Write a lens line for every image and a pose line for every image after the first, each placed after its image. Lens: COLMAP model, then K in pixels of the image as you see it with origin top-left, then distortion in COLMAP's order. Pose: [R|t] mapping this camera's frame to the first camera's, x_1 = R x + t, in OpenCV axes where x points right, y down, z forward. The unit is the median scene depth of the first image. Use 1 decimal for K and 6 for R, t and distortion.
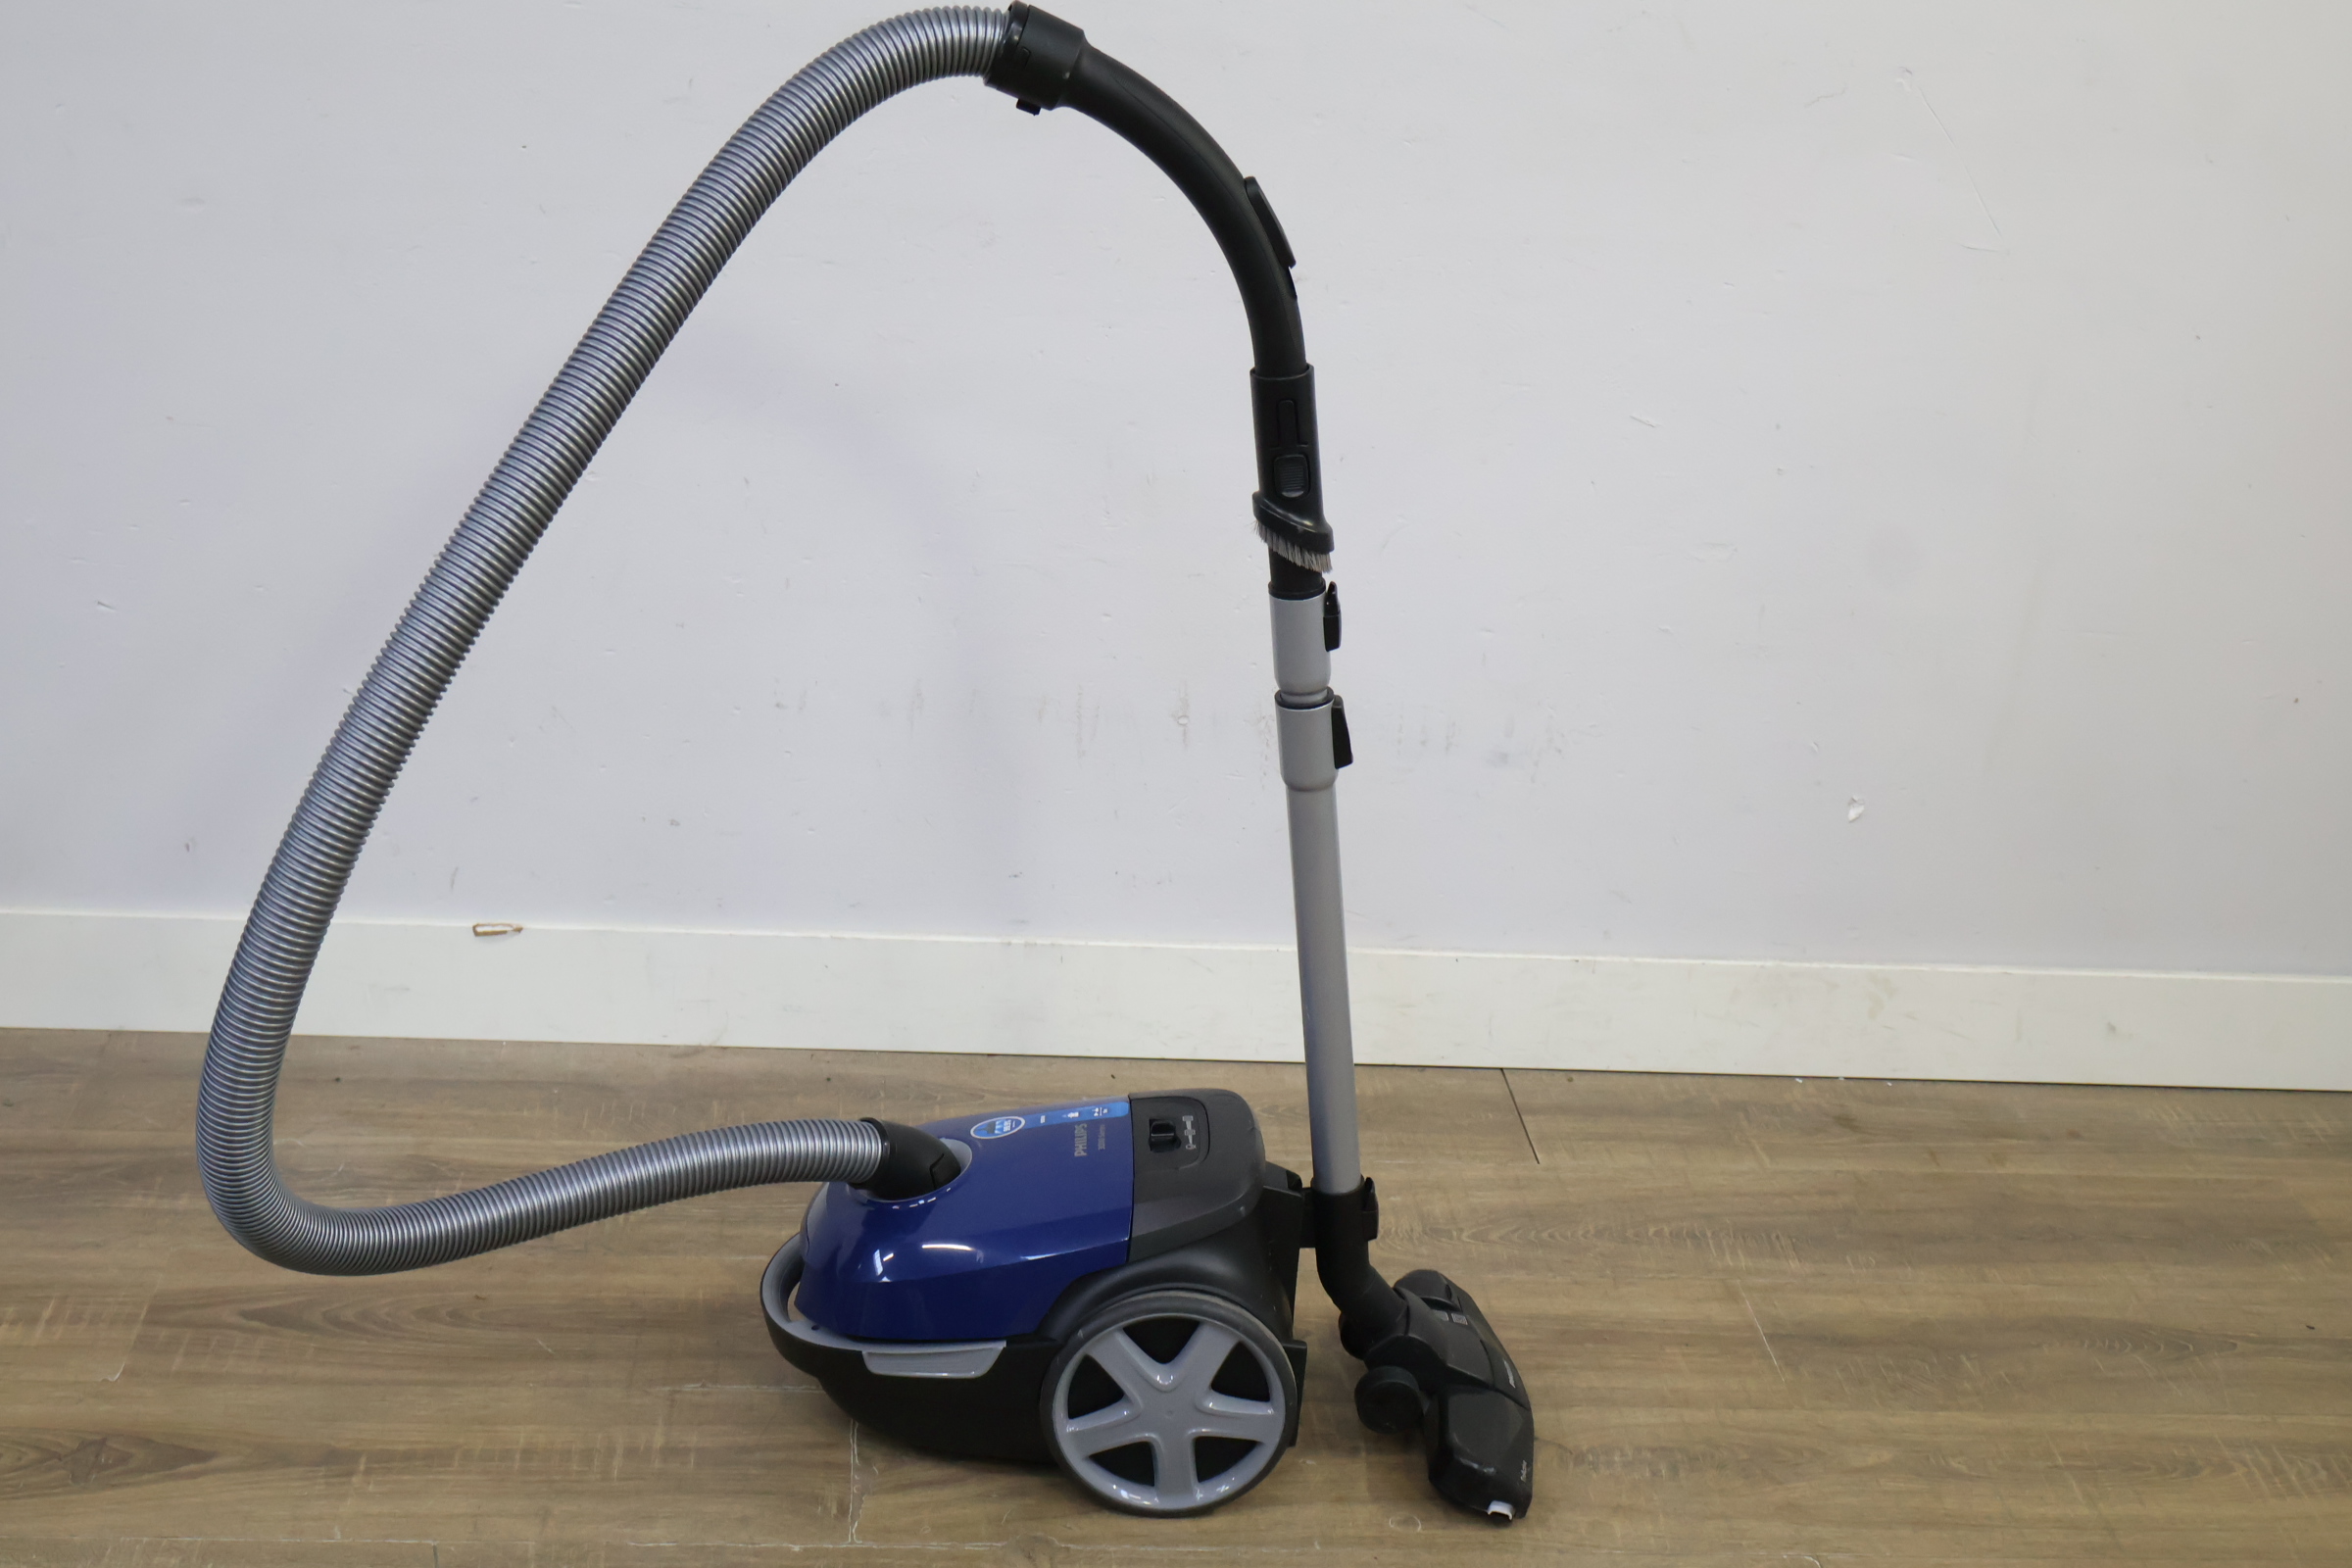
lens RADIAL K [[3211.5, 0, 1171.2], [0, 3211.5, 780.1], [0, 0, 1]] dist [-0.002797, 0.000000]
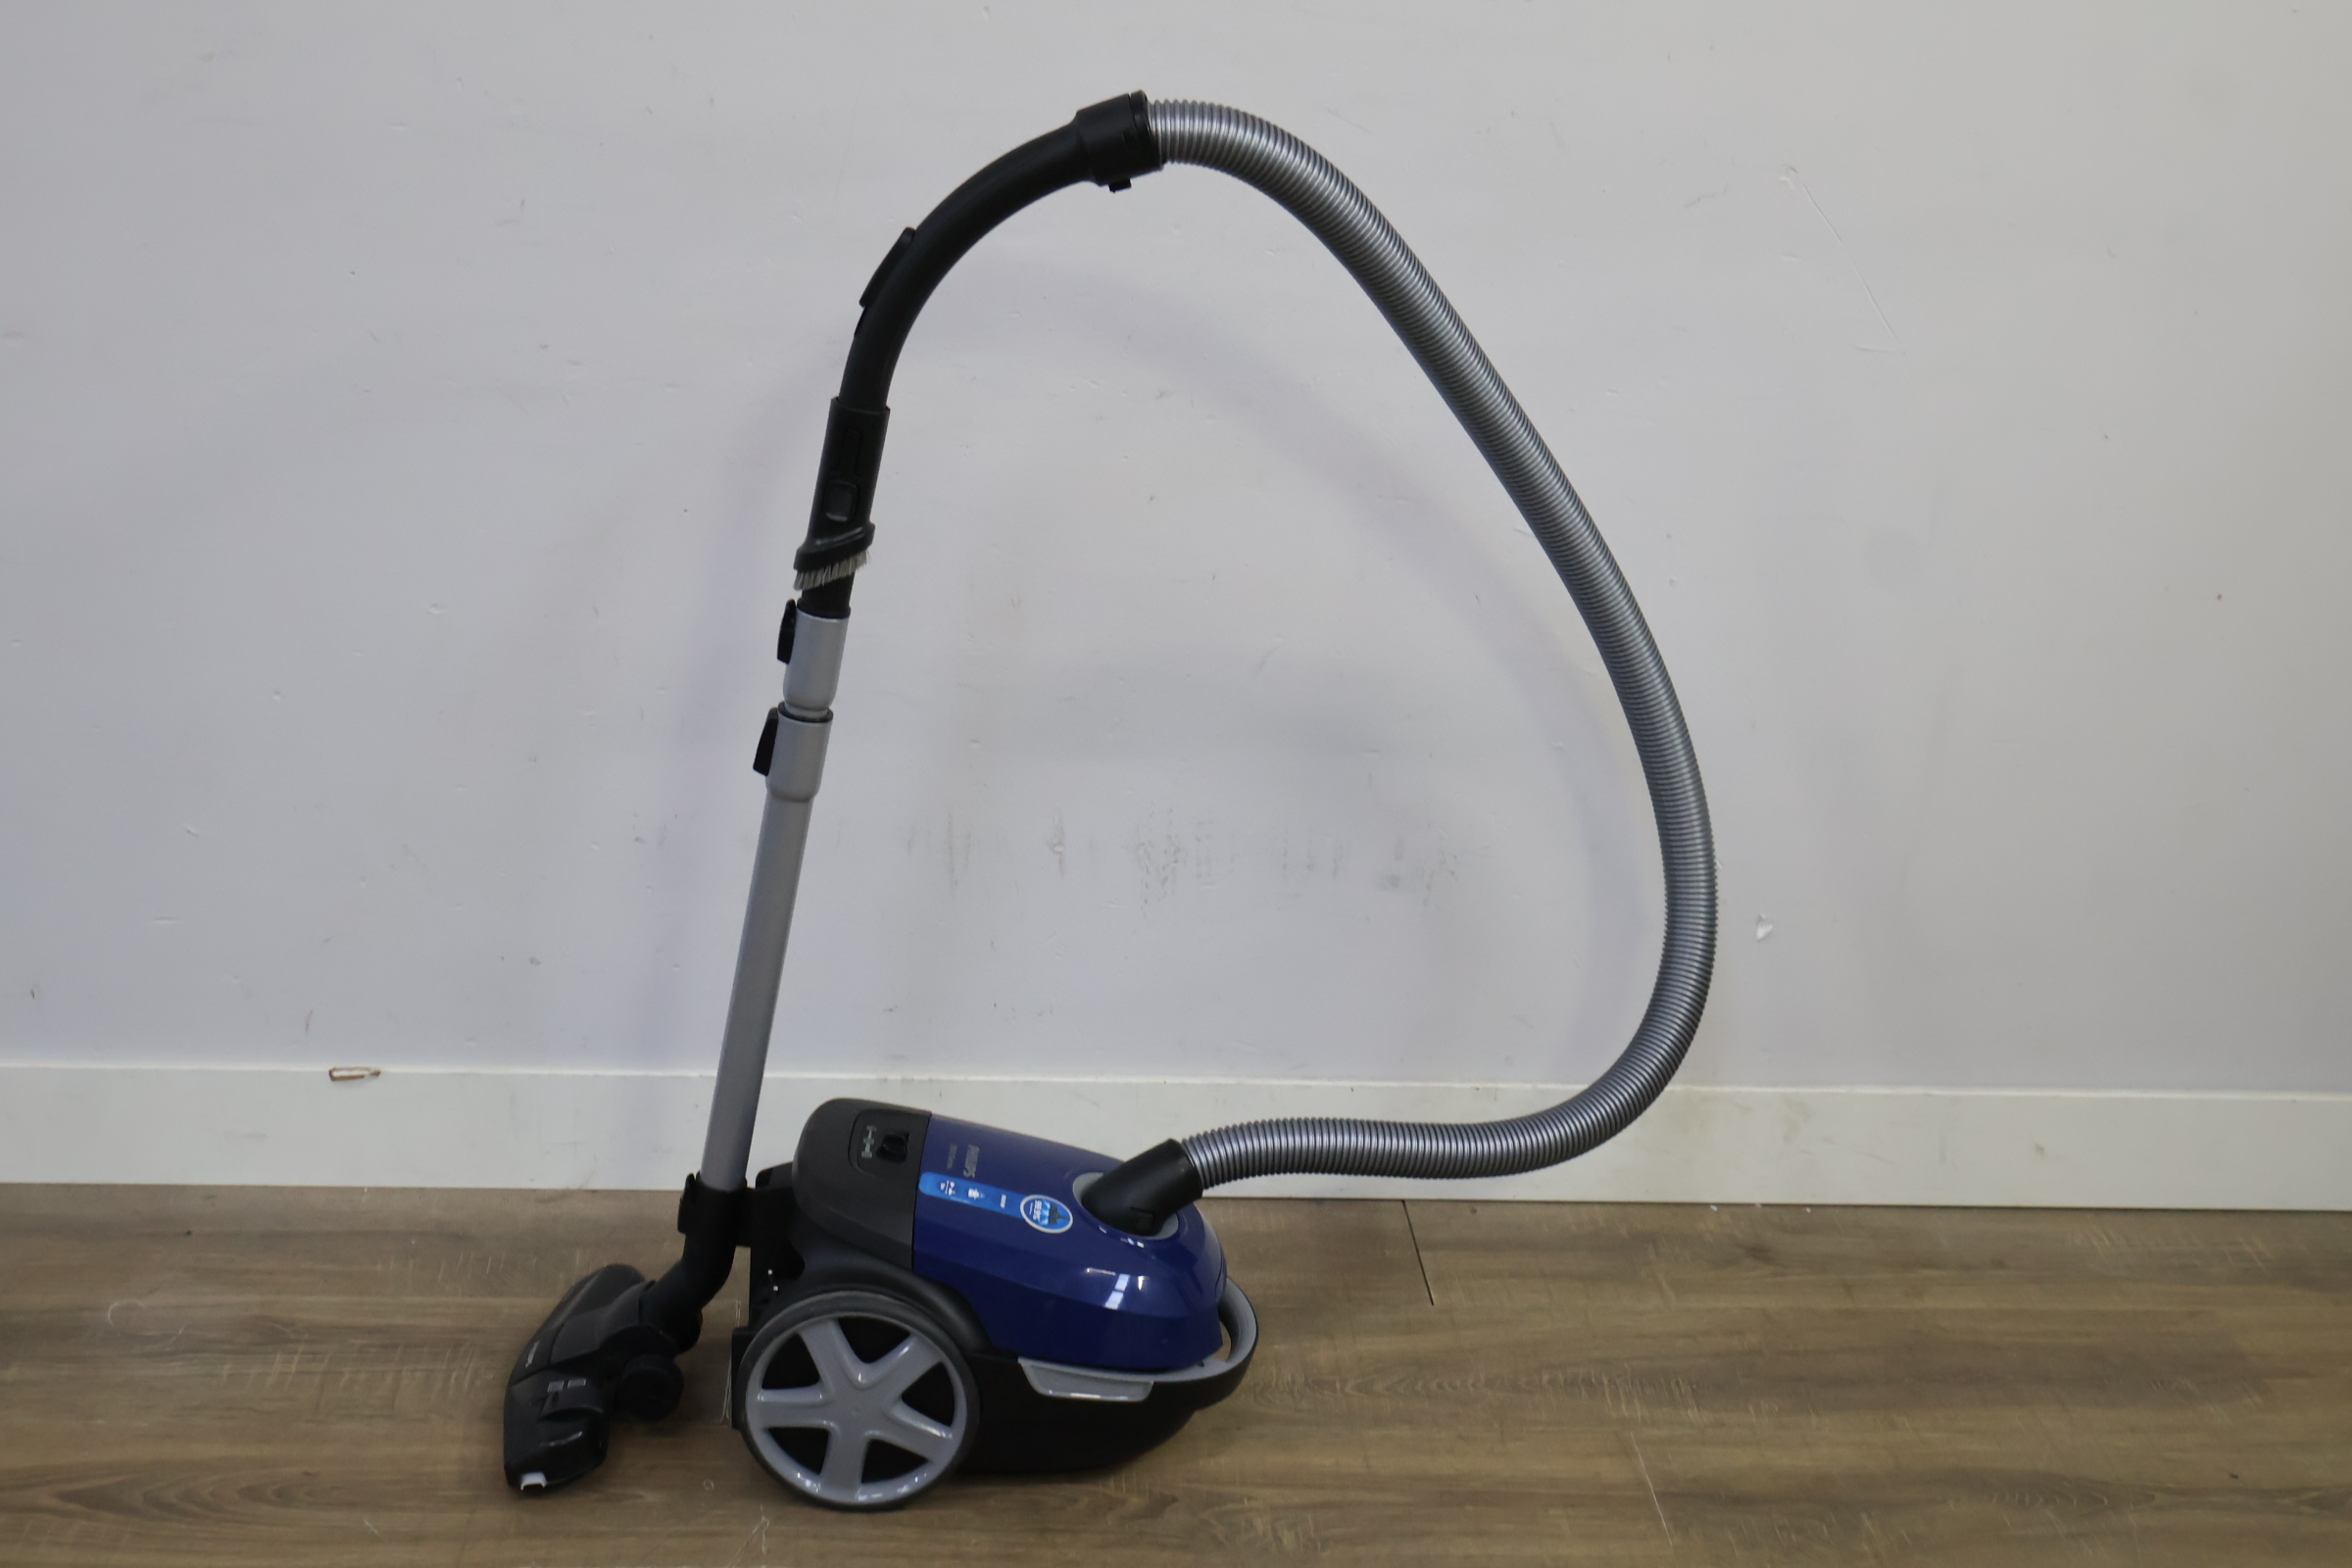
lens RADIAL K [[3211.5, 0, 1167.9], [0, 3211.5, 780.5], [0, 0, 1]] dist [-0.002797, 0.000000]
pose [[0.999747, -0.014243, -0.017404, 0.057533], [0.014090, 0.999862, -0.008841, -0.032144], [0.017527, 0.008593, 0.999809, 0.038518]]
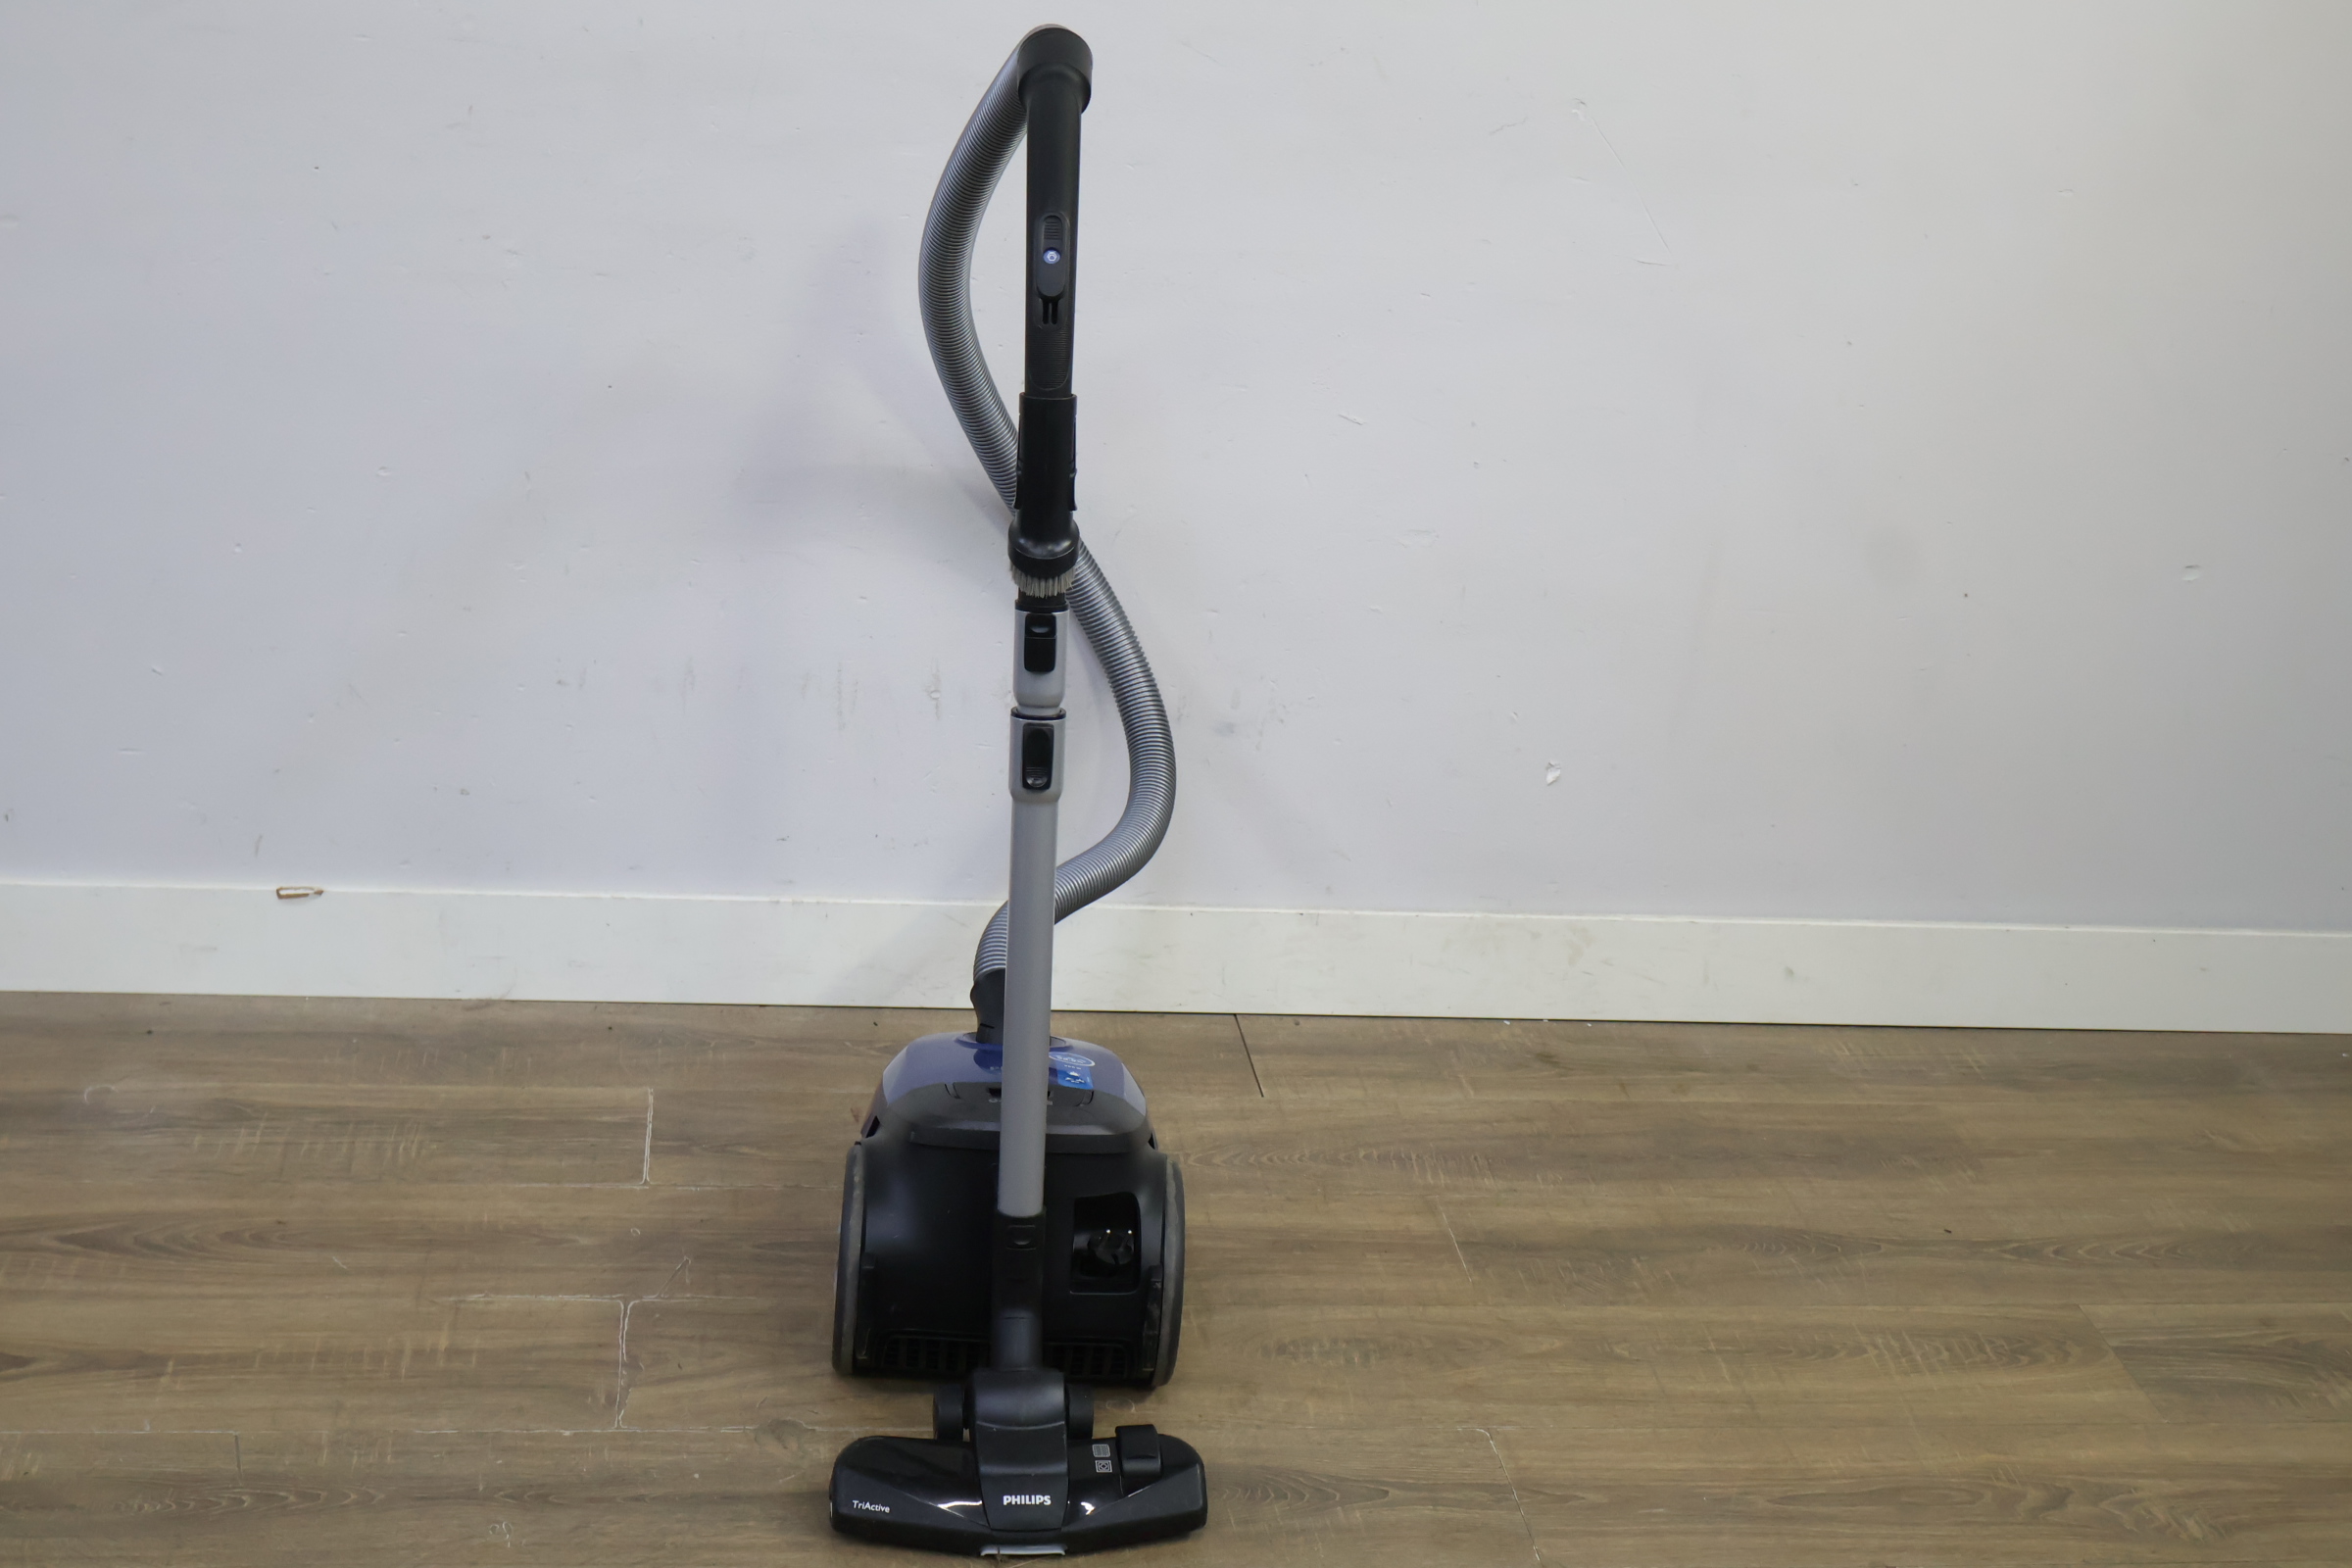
lens RADIAL K [[3211.5, 0, 1178.0], [0, 3211.5, 773.8], [0, 0, 1]] dist [-0.002797, 0.000000]
pose [[0.998685, -0.007186, 0.050754, 0.032673], [0.007495, 0.999955, -0.005891, 0.016446], [-0.050709, 0.006264, 0.998694, -0.099169]]
